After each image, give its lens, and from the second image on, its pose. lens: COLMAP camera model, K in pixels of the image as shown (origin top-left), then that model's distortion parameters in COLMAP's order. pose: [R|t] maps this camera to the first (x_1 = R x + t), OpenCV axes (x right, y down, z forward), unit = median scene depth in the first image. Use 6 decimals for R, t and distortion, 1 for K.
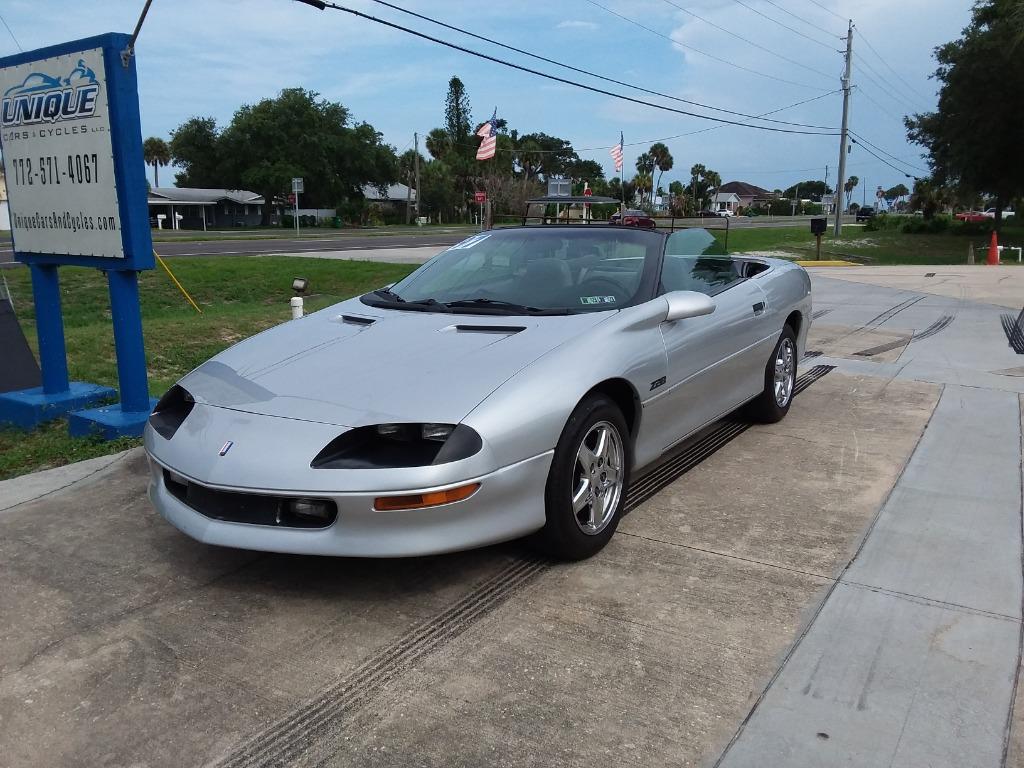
lens RADIAL K [[817.9, 0, 489.5], [0, 817.9, 387.2], [0, 0, 1]] dist [0.107653, -0.170483]
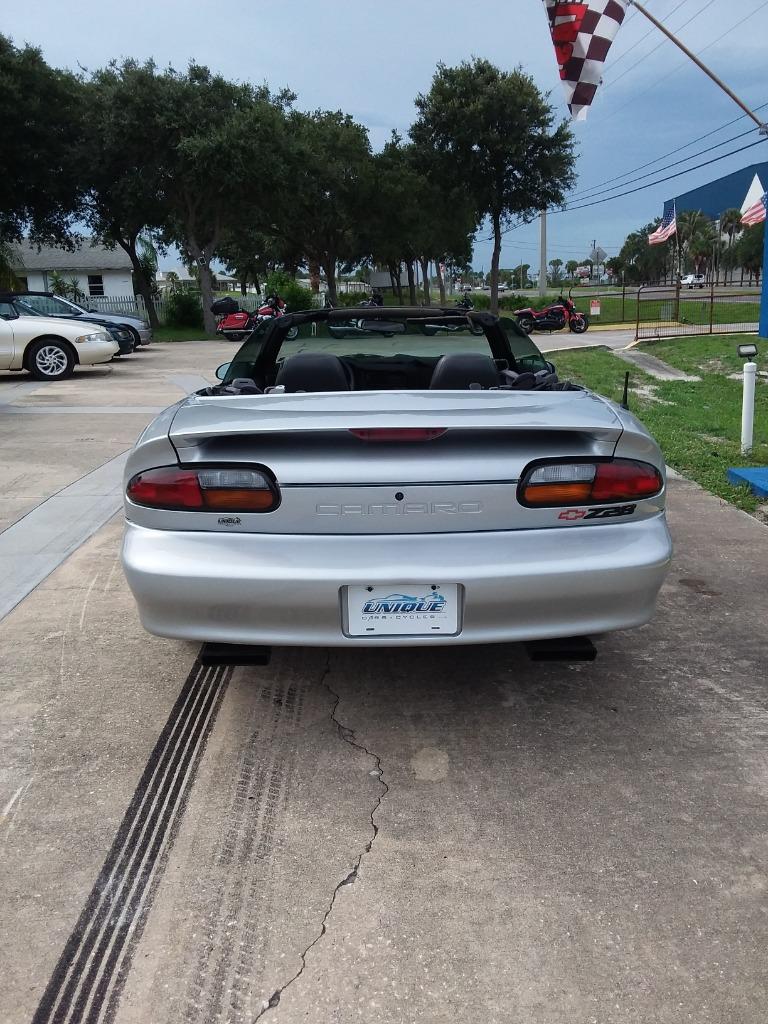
lens RADIAL K [[831.6, 0, 399.5], [0, 831.6, 502.7], [0, 0, 1]] dist [0.106986, -0.179194]
pose [[-0.812868, 0.167730, -0.557774, 0.819797], [-0.090339, 0.909742, 0.405226, -0.476139], [0.575399, 0.379784, -0.724348, 2.230214]]
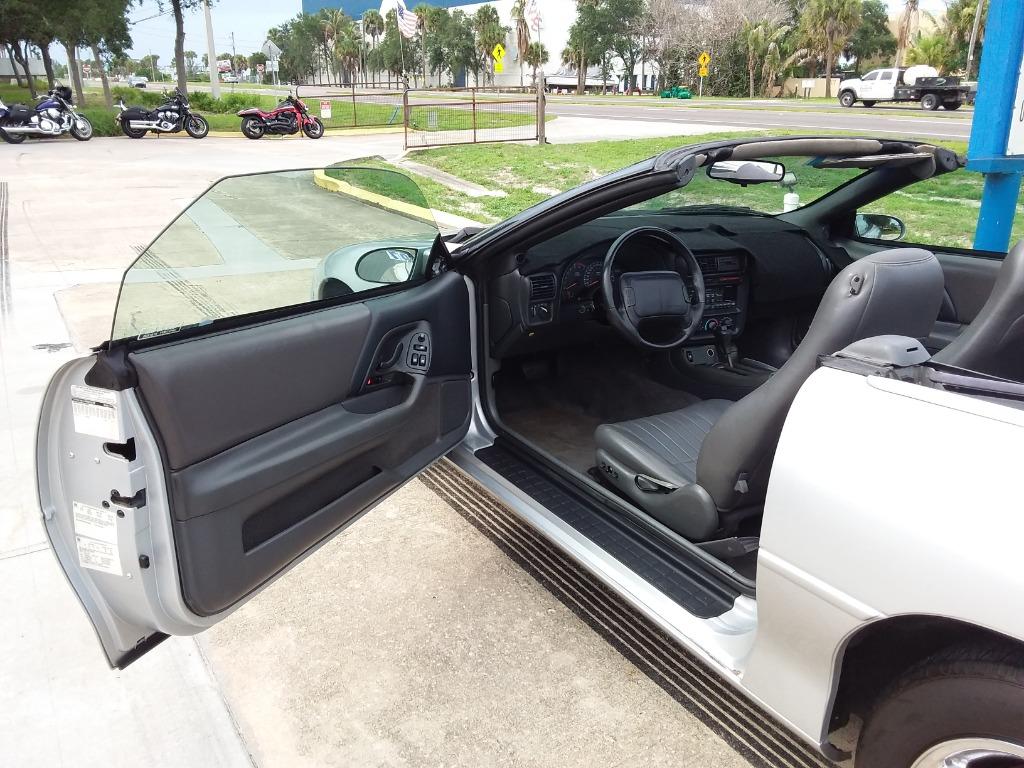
lens RADIAL K [[836.3, 0, 474.3], [0, 836.3, 383.0], [0, 0, 1]] dist [0.070199, -0.118274]
pose [[-0.435425, 0.304130, -0.847296, 0.812993], [-0.187980, 0.889739, 0.415967, -0.288409], [0.880380, 0.340397, -0.330244, 1.274540]]
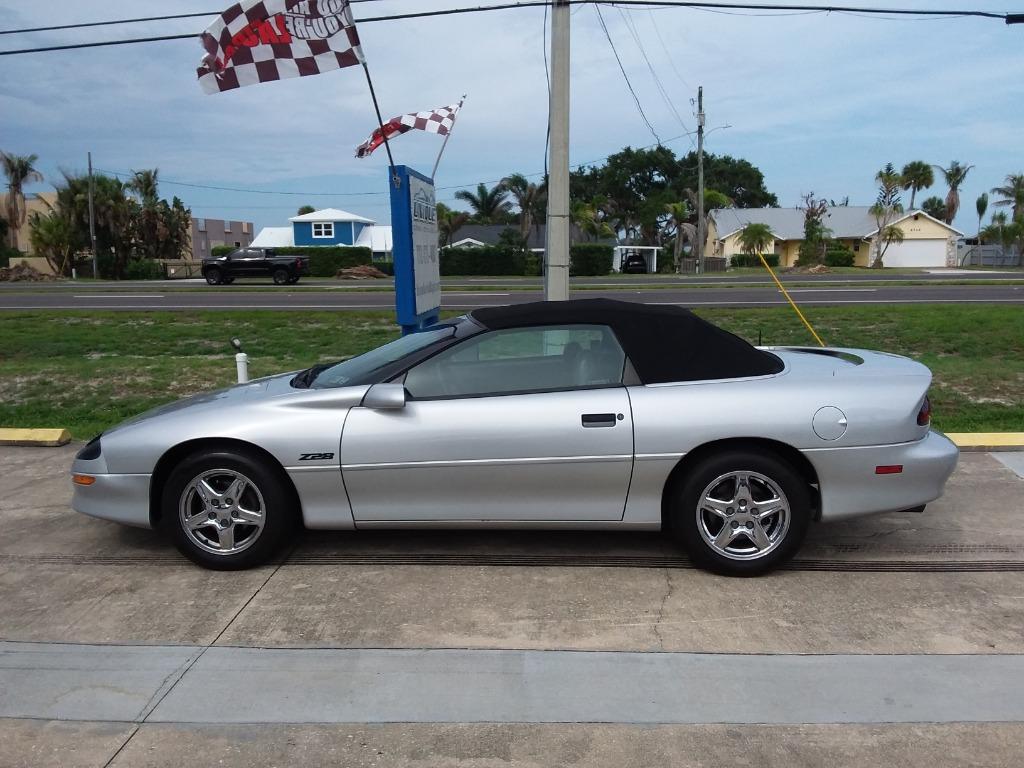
lens RADIAL K [[825.5, 0, 512.0], [0, 825.5, 384.0], [0, 0, 1]] dist [0.096308, -0.156012]
pose [[0.516252, 0.129314, -0.846618, 1.259495], [-0.166886, 0.984775, 0.048652, -0.197564], [0.840020, 0.116172, 0.529973, 0.570069]]
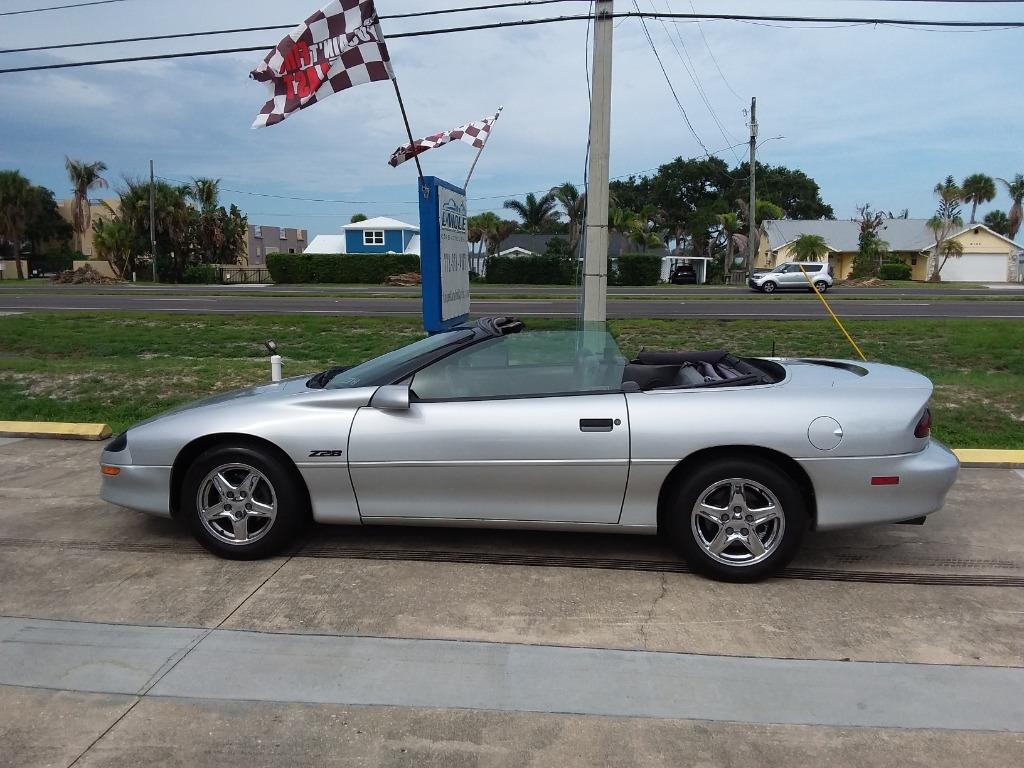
lens RADIAL K [[825.5, 0, 512.0], [0, 825.5, 384.0], [0, 0, 1]] dist [0.096308, -0.156012]
pose [[0.464515, 0.130511, -0.875896, 1.321642], [-0.184715, 0.981604, 0.048301, -0.203744], [0.866087, 0.139355, 0.480077, 0.604959]]
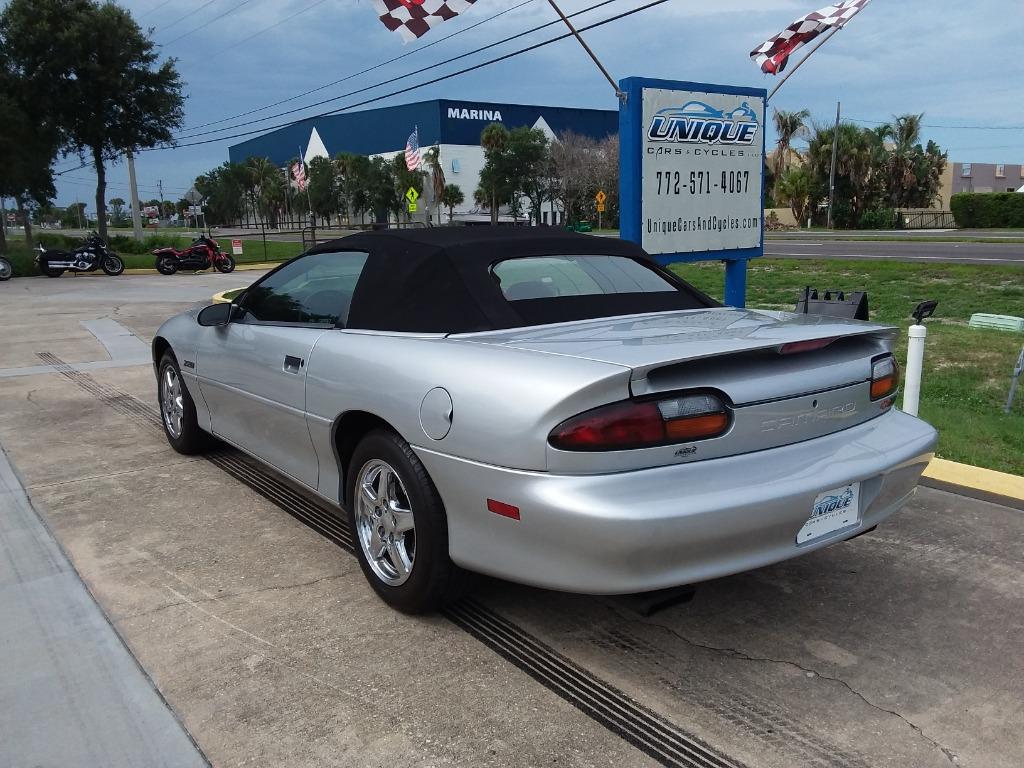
lens RADIAL K [[826.2, 0, 493.2], [0, 826.2, 387.2], [0, 0, 1]] dist [0.110950, -0.185407]
pose [[-0.338090, 0.195945, -0.920489, 1.173639], [-0.172853, 0.948517, 0.265399, -0.371859], [0.925104, 0.248838, -0.286815, 1.721252]]
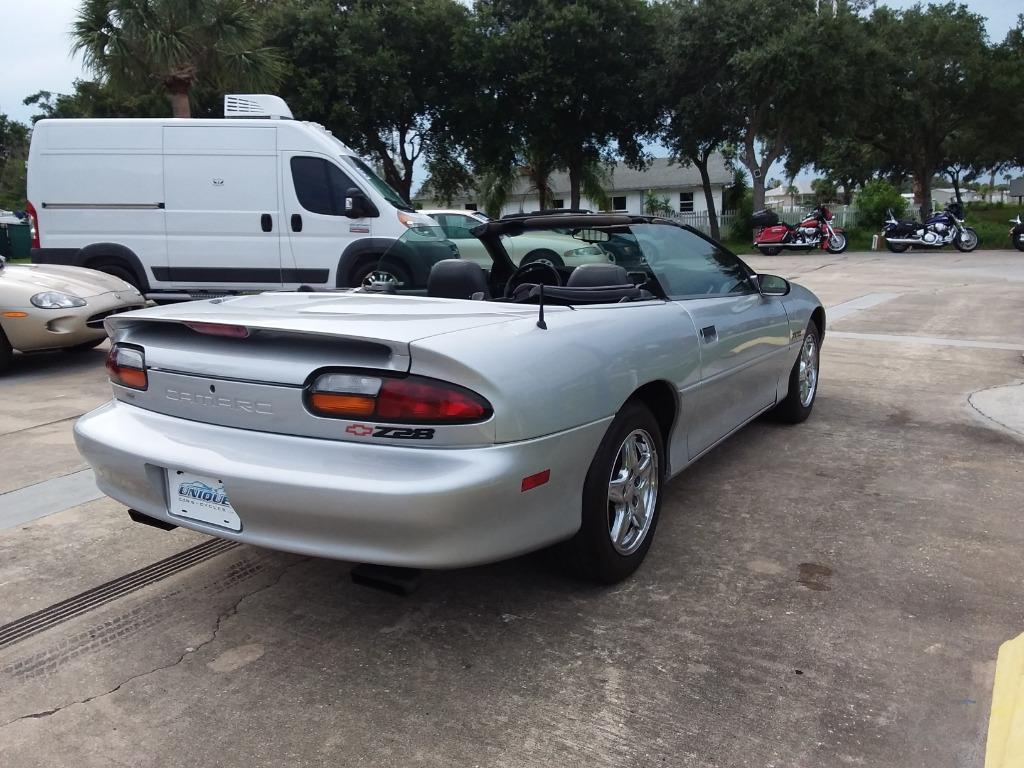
lens RADIAL K [[836.3, 0, 474.3], [0, 836.3, 383.0], [0, 0, 1]] dist [0.070199, -0.118274]
pose [[-0.999034, 0.043929, -0.000902, 0.261504], [0.040215, 0.922474, 0.383958, -0.474663], [0.017699, 0.383551, -0.923350, 2.384497]]
